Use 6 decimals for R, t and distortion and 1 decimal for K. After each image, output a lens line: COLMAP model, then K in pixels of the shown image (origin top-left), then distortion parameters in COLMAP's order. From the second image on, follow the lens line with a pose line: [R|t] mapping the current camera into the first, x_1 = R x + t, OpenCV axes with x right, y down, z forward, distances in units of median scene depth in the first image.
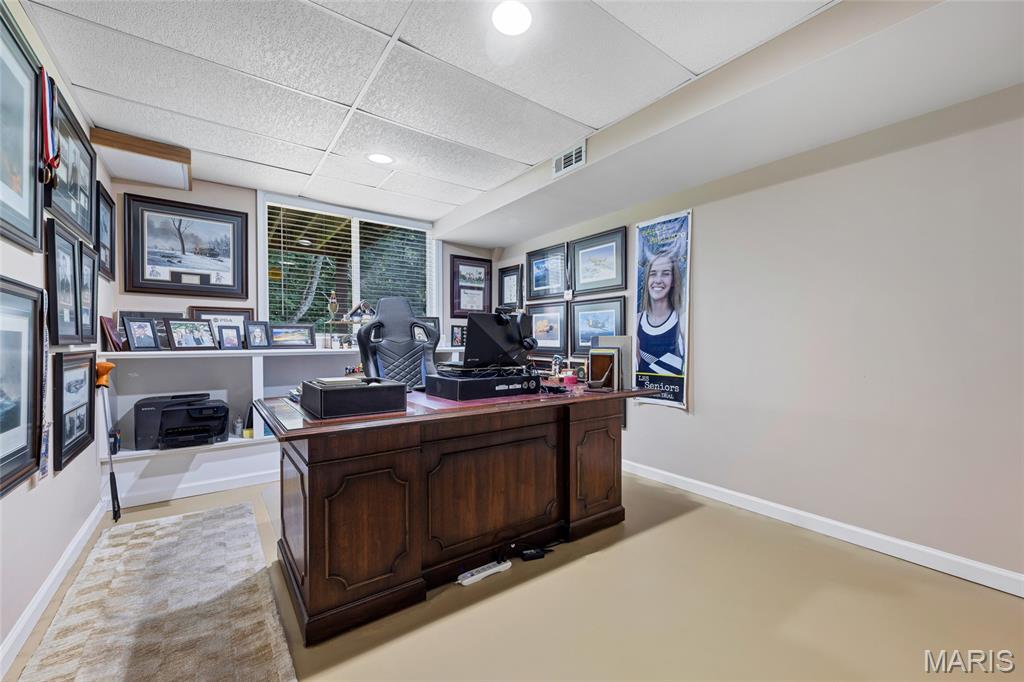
lens RADIAL K [[414.7, 0, 514.7], [0, 414.7, 347.6], [0, 0, 1]] dist [0.003580, 0.000468]
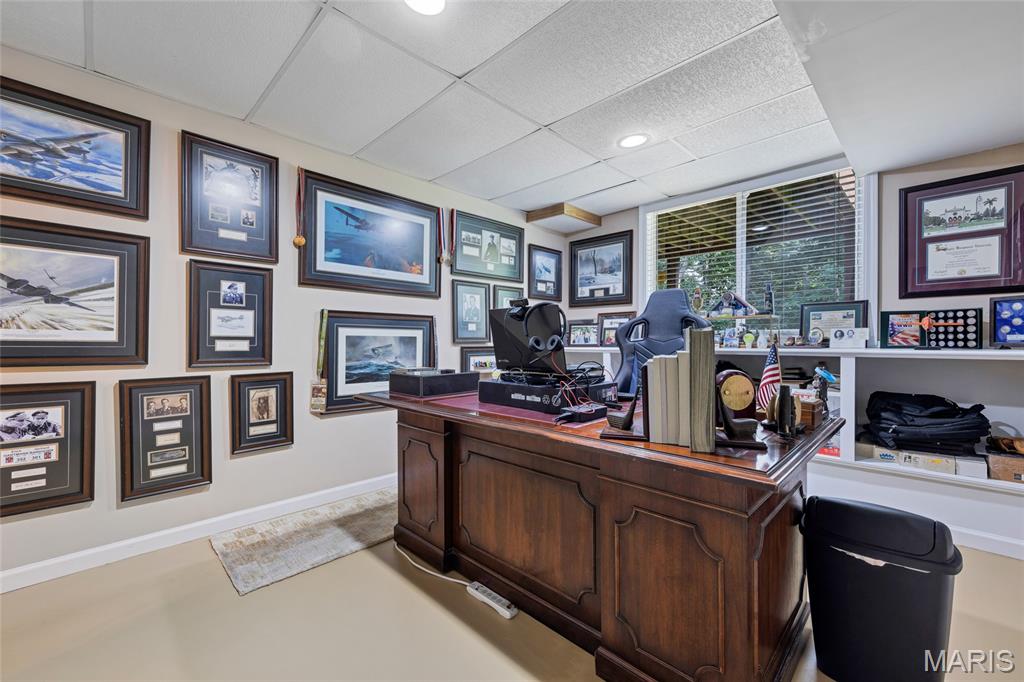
lens RADIAL K [[414.7, 0, 513.8], [0, 414.7, 340.5], [0, 0, 1]] dist [0.003580, 0.000468]
pose [[0.154951, -0.001980, -0.987920, 0.473255], [-0.010040, 0.999943, -0.003578, -0.007012], [0.987871, 0.010473, 0.154923, 0.525687]]
